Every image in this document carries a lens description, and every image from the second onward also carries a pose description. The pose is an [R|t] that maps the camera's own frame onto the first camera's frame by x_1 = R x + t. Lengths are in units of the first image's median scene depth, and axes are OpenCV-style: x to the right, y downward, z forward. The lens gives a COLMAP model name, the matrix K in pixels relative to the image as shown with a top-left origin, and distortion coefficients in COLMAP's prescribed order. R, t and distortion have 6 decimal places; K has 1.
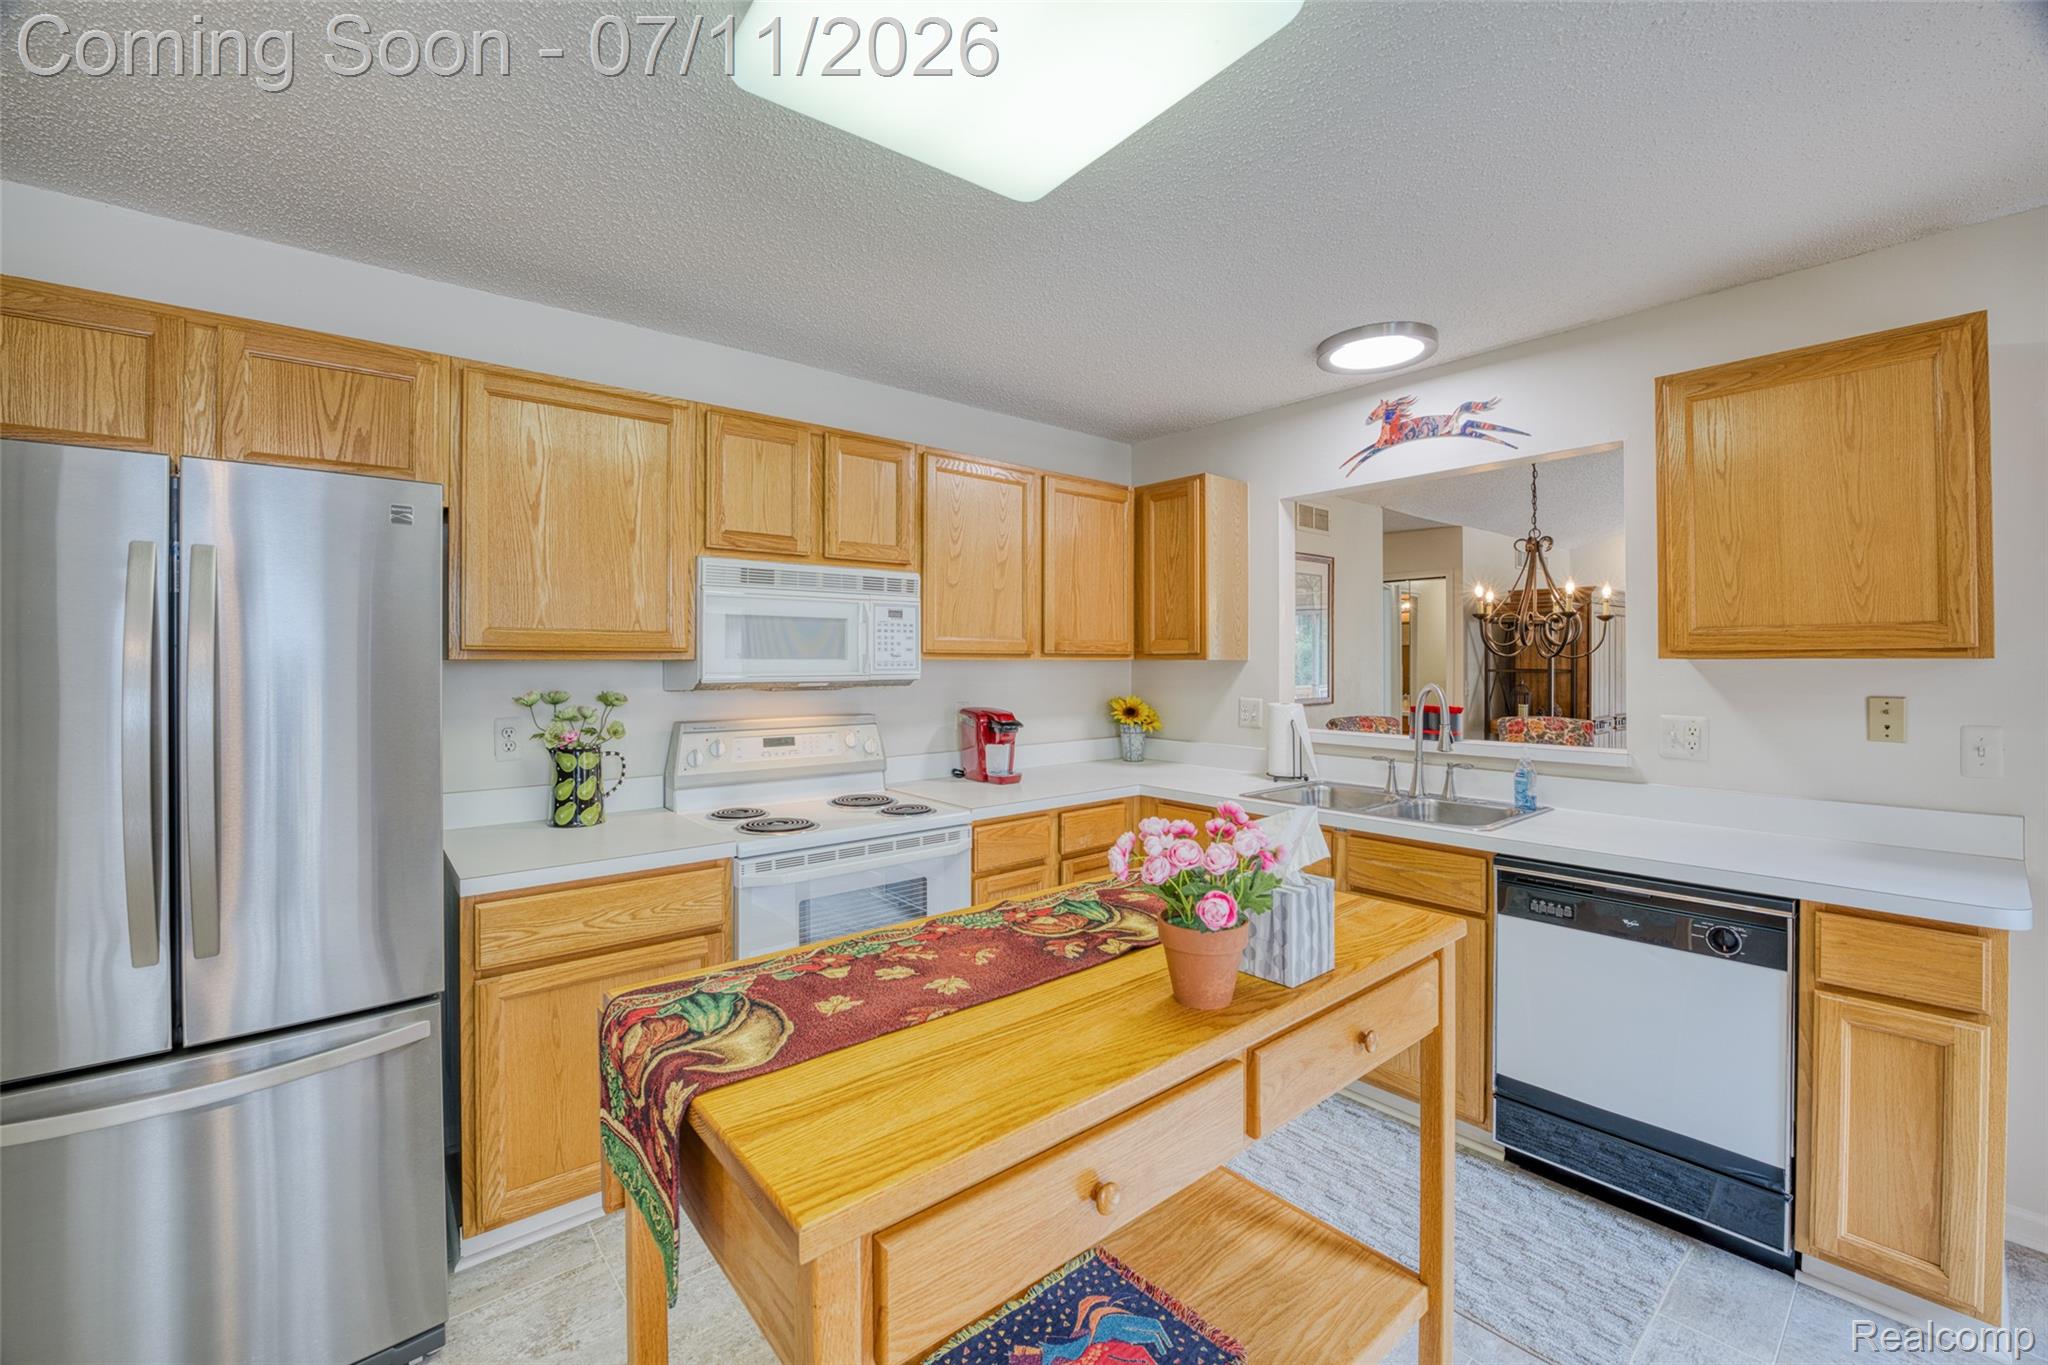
lens RADIAL K [[830.0, 0, 1027.3], [0, 830.0, 661.2], [0, 0, 1]] dist [-0.026296, 0.000048]
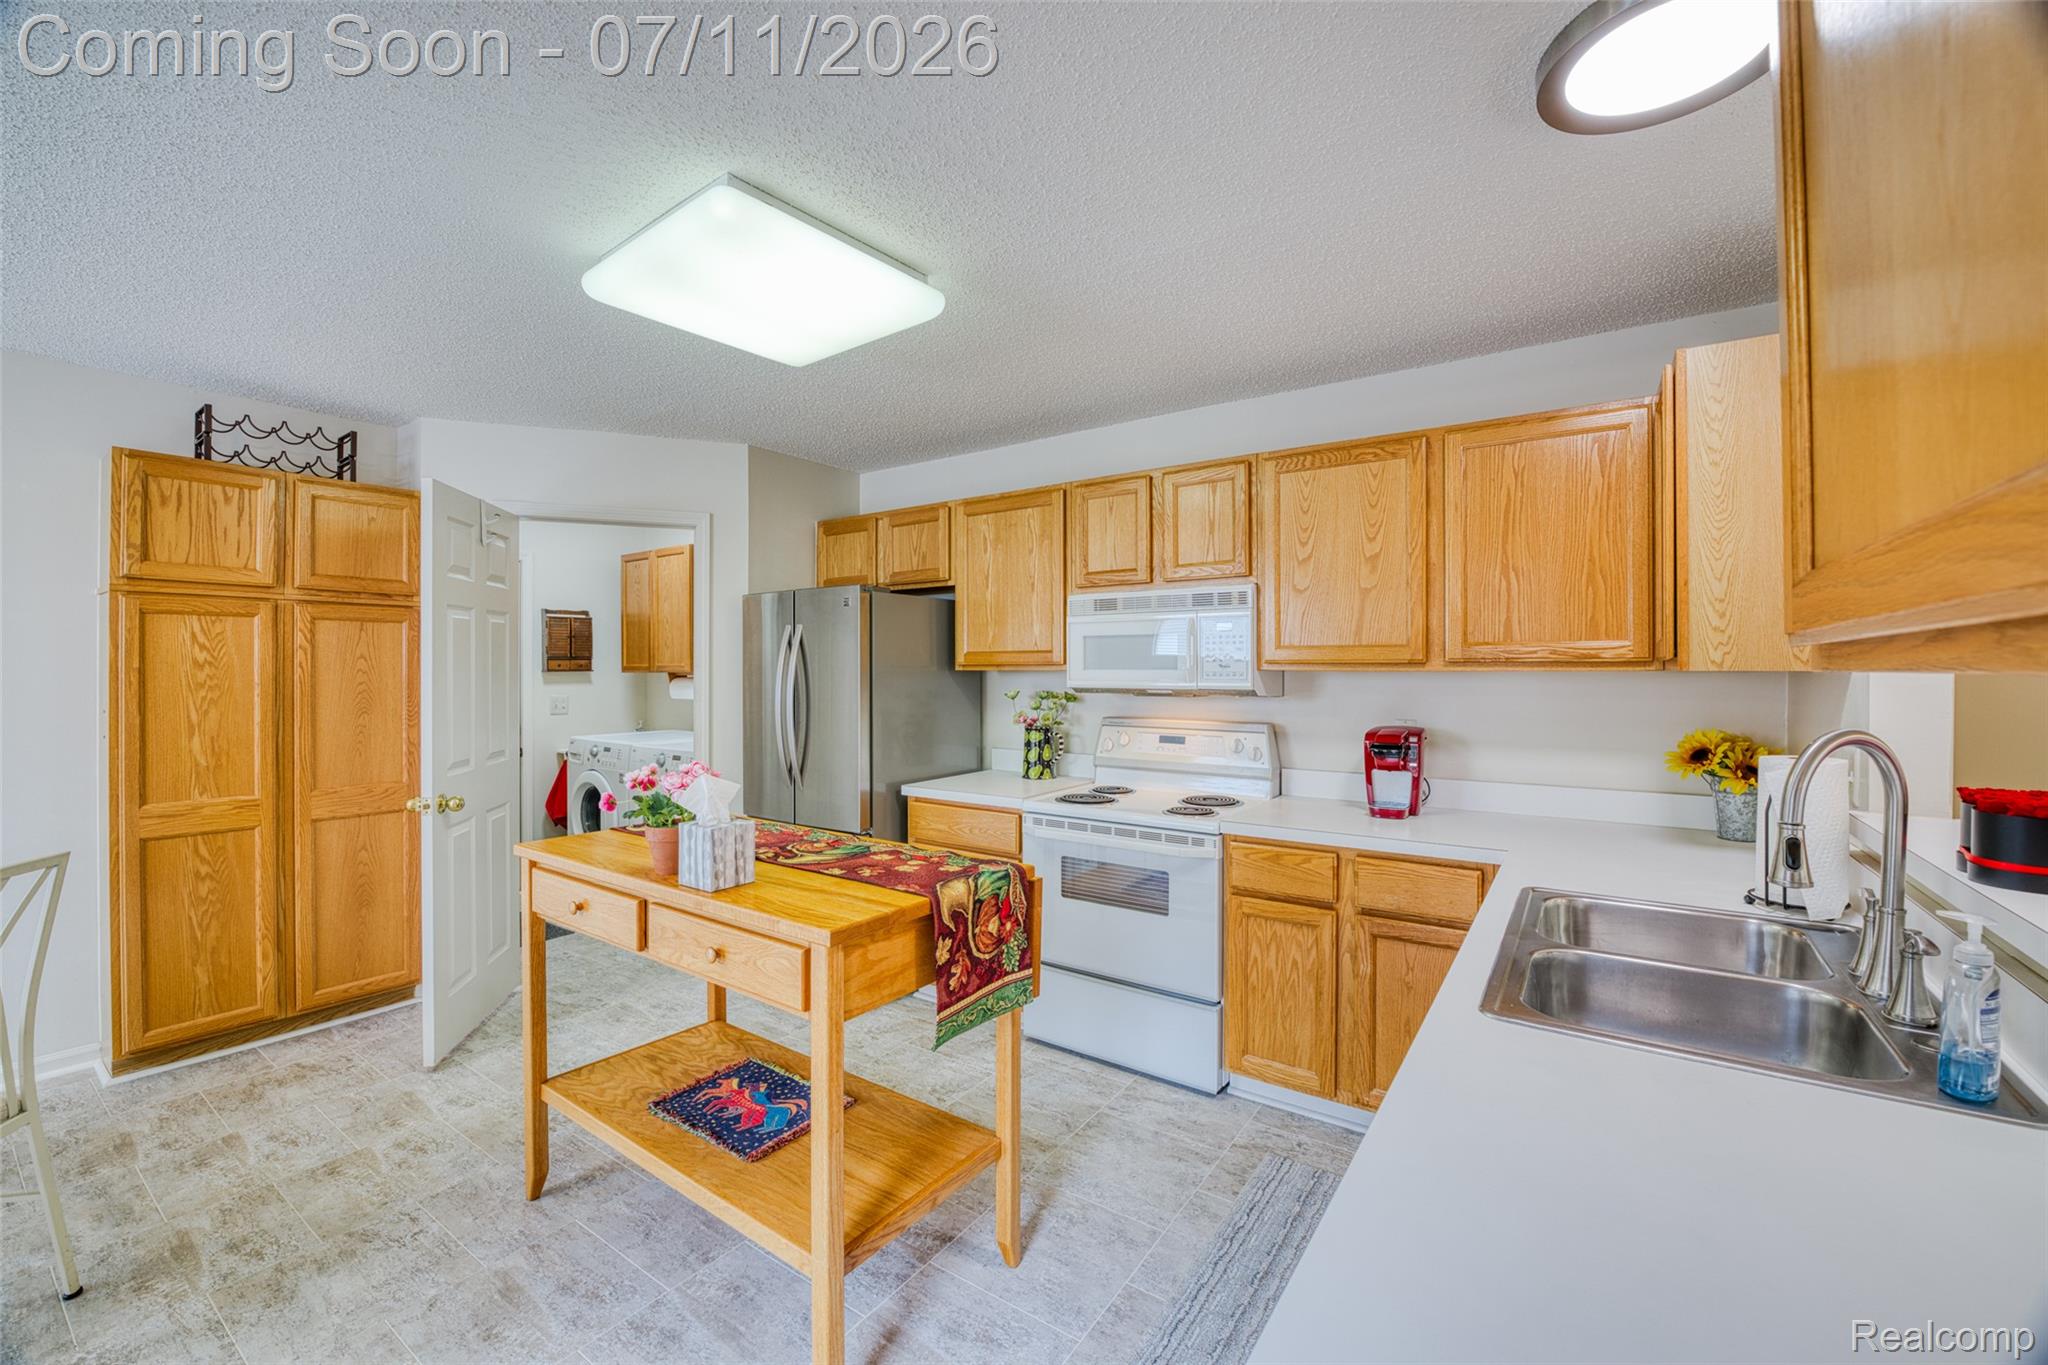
lens RADIAL K [[830.0, 0, 1016.3], [0, 830.0, 676.2], [0, 0, 1]] dist [-0.026296, 0.000048]
pose [[0.253727, 0.007177, -0.967249, 0.919482], [0.001281, 0.999969, 0.007756, -0.002880], [0.967275, -0.003207, 0.253710, 0.566568]]
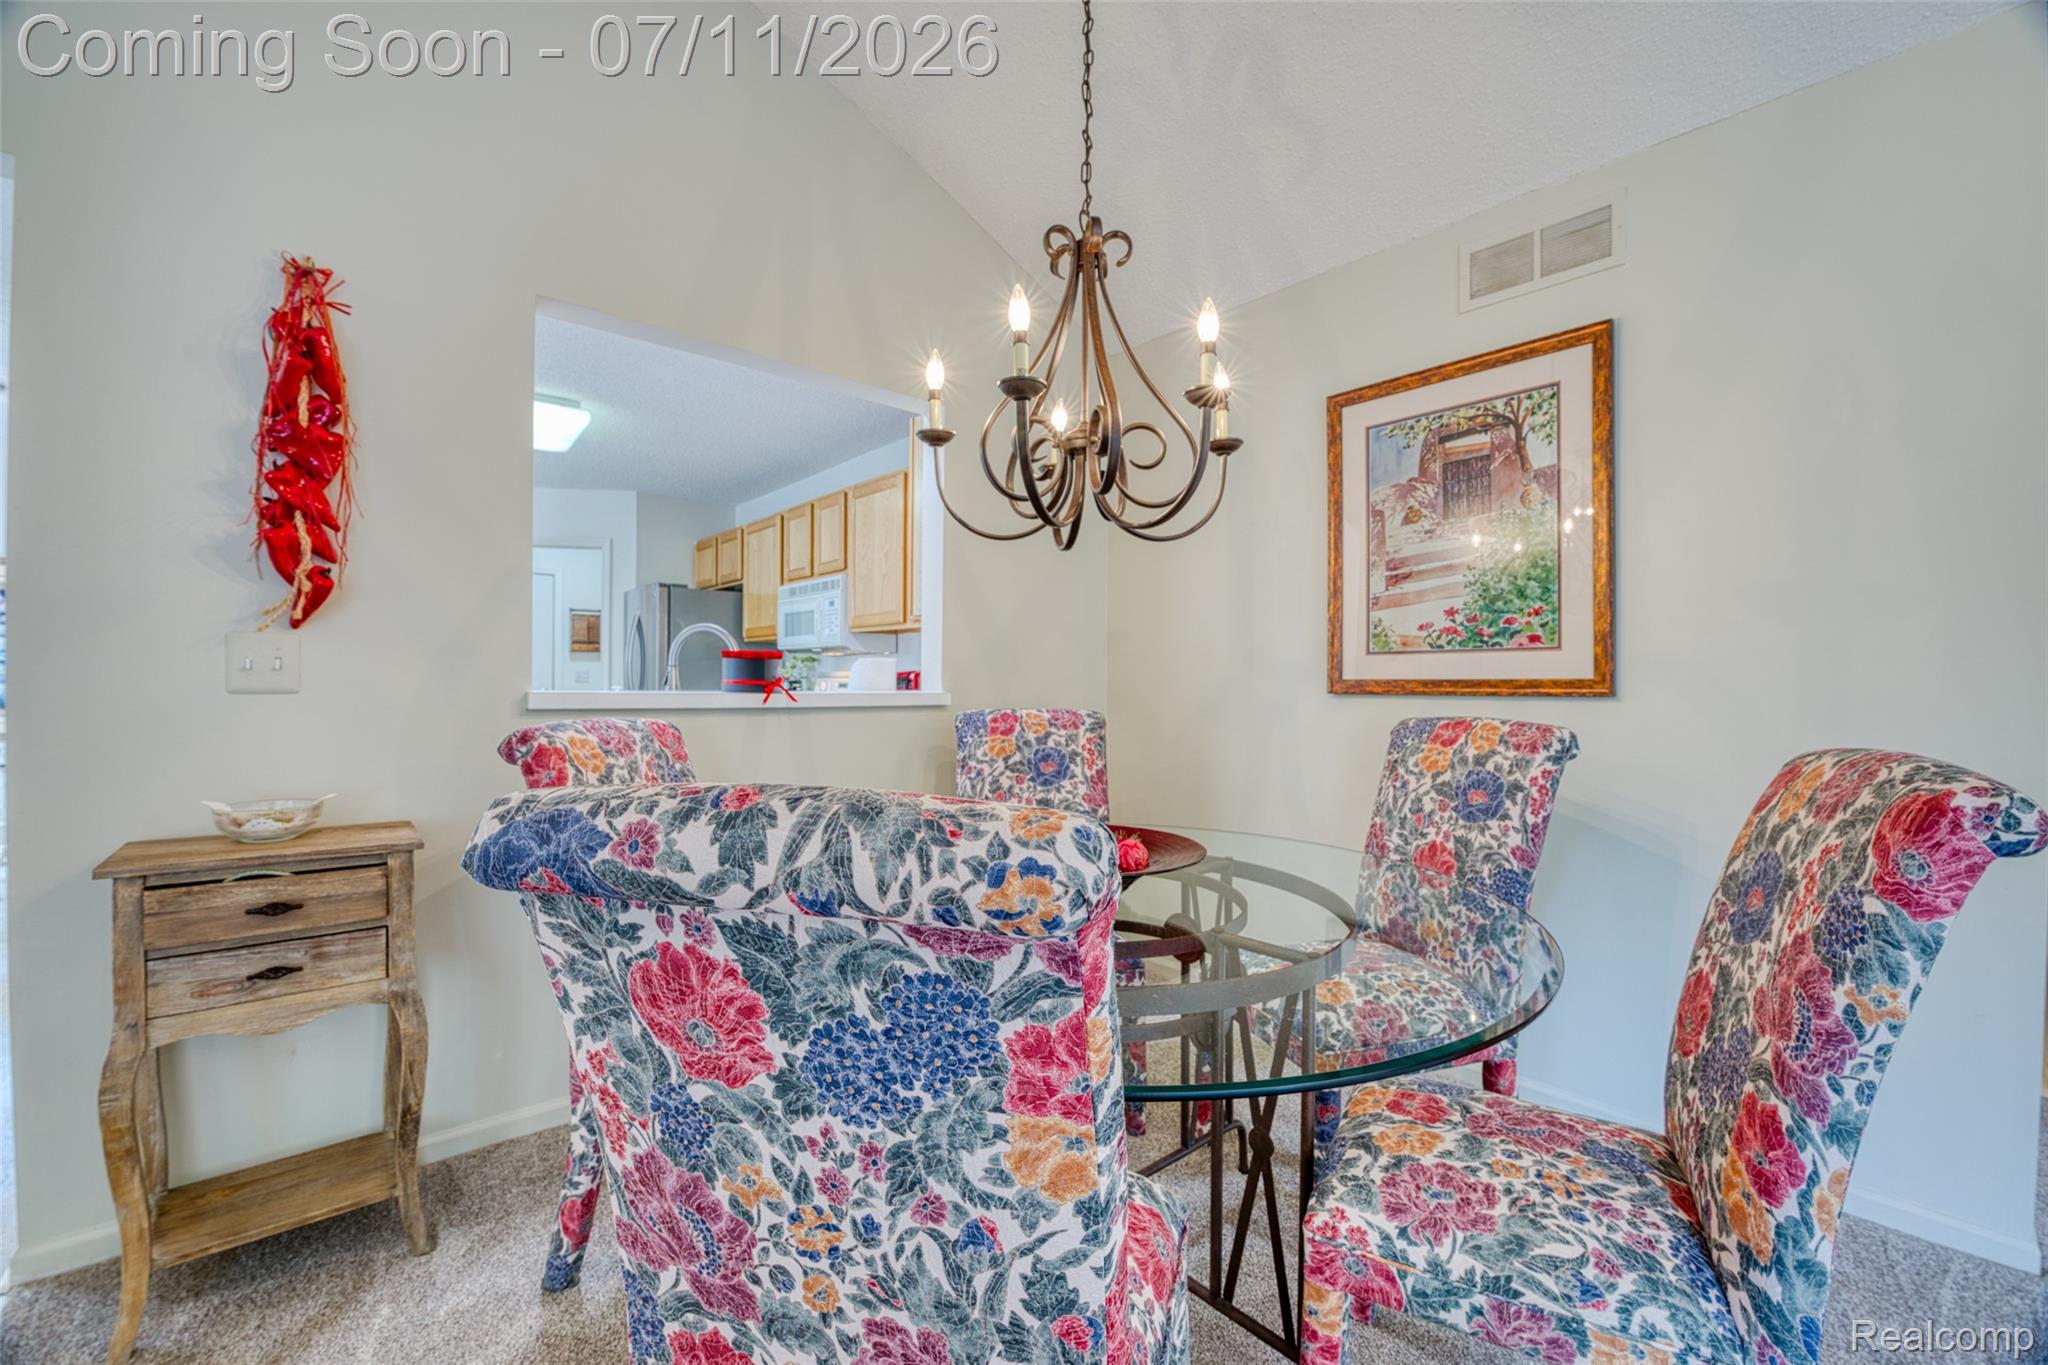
lens RADIAL K [[830.0, 0, 1028.9], [0, 830.0, 682.5], [0, 0, 1]] dist [-0.026296, 0.000048]
pose [[0.019862, 0.003352, -0.999797, 1.642976], [-0.001663, 0.999993, 0.003320, 0.100259], [0.999801, 0.001597, 0.019867, 1.571720]]
